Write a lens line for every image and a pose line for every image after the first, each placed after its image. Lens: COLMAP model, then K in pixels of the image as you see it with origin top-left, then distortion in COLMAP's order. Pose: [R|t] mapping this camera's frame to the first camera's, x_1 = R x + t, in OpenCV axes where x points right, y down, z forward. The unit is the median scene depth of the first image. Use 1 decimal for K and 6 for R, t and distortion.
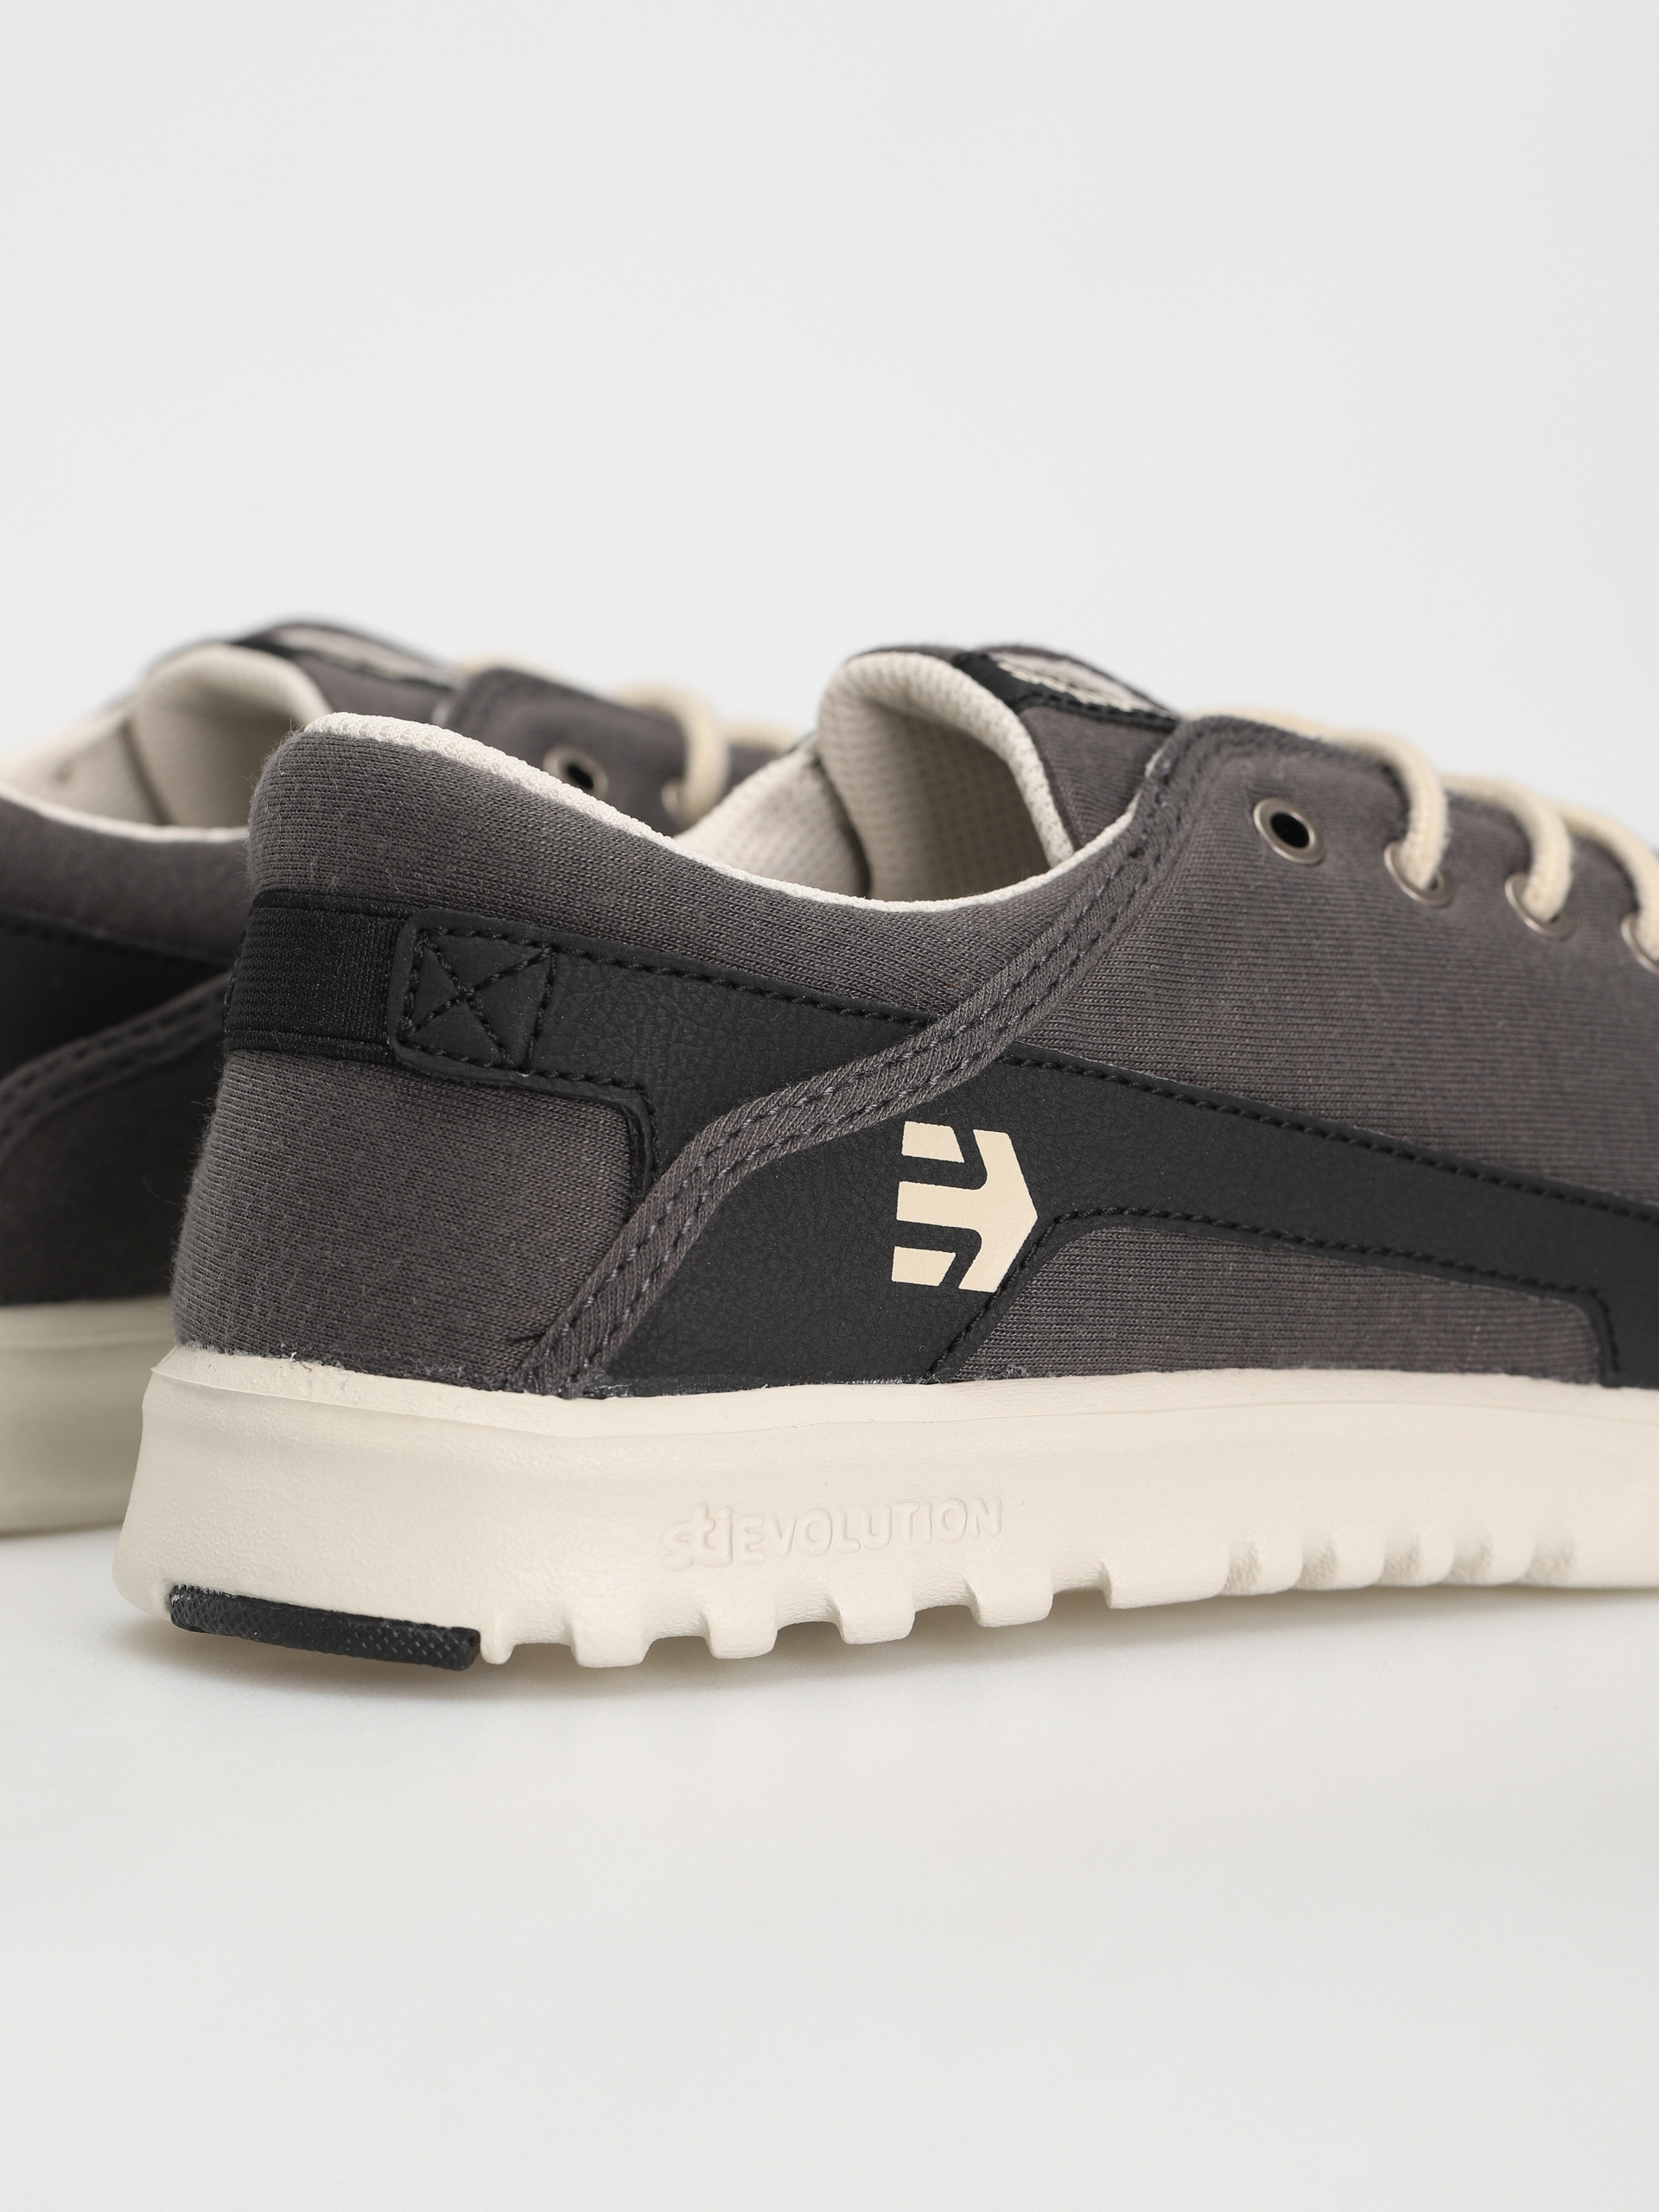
lens RADIAL K [[6330.9, 0, 829.5], [0, 6330.9, 1106.0], [0, 0, 1]] dist [-0.128957, -0.227751]
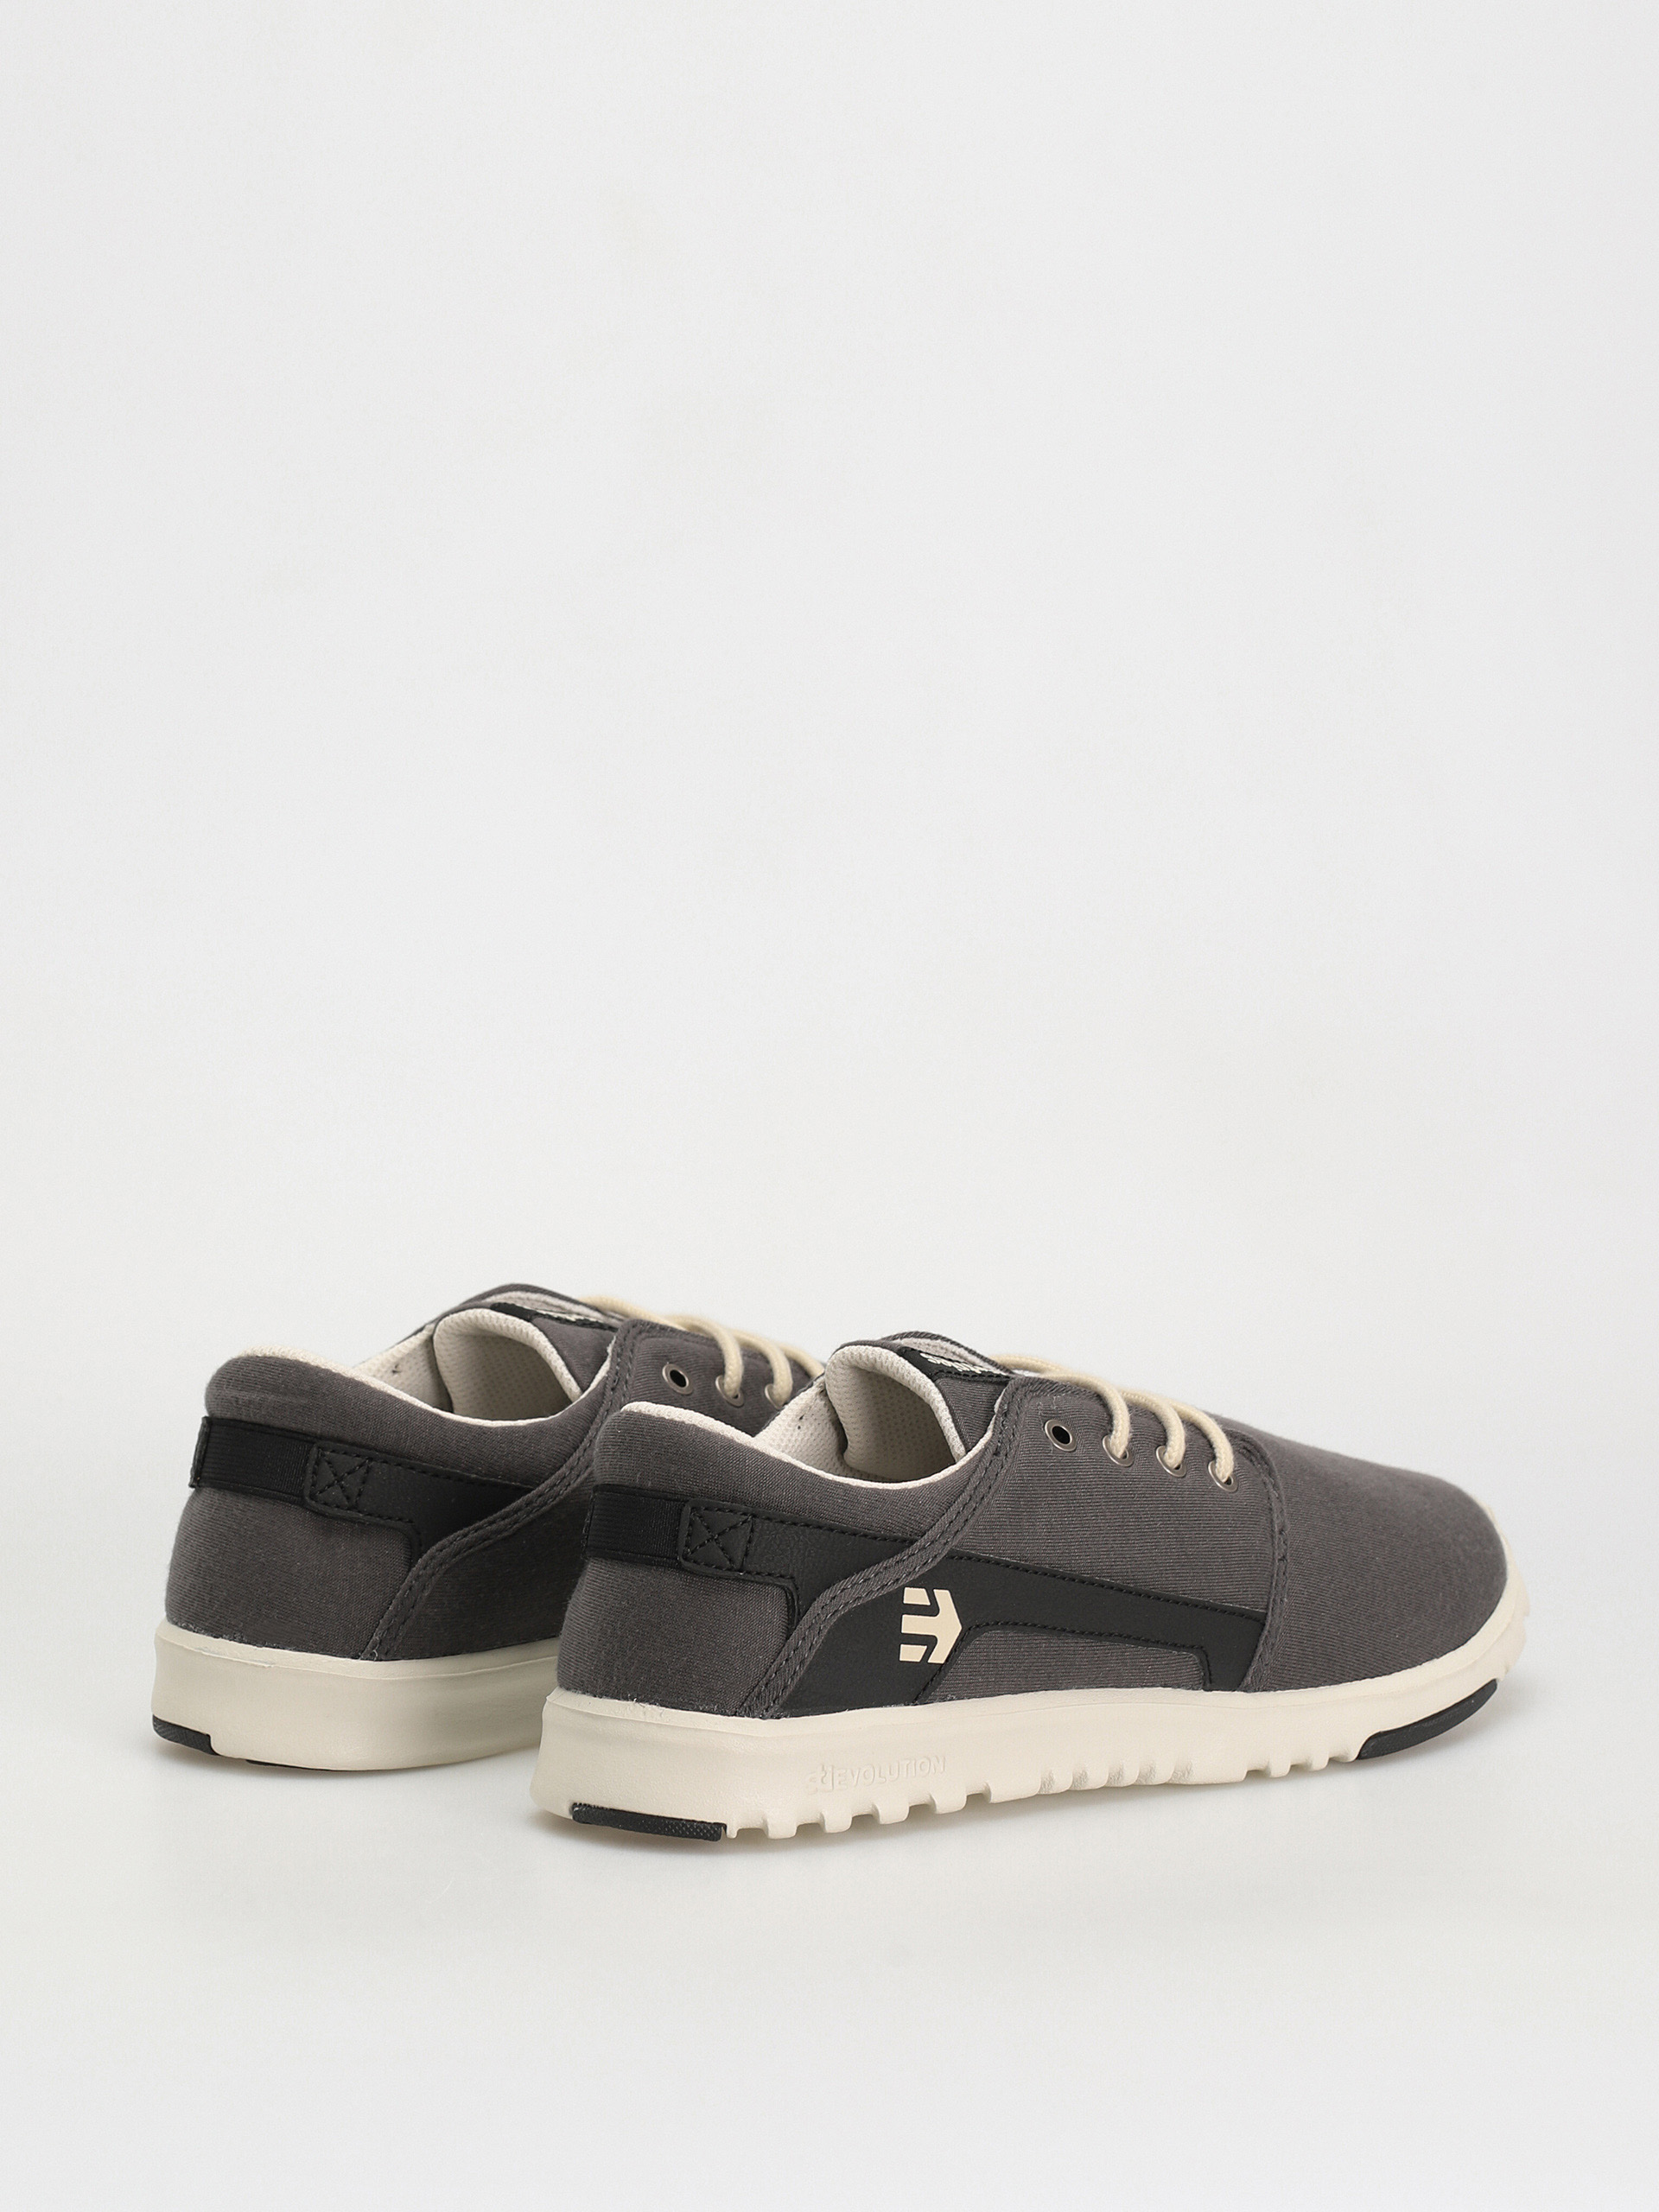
lens RADIAL K [[6305.7, 0, 829.5], [0, 6305.7, 1106.0], [0, 0, 1]] dist [-0.505348, 0.227247]
pose [[0.992135, -0.004942, 0.125073, -0.283399], [0.004518, 0.999983, 0.003675, -0.171270], [-0.125089, -0.003081, 0.992141, -1.149191]]
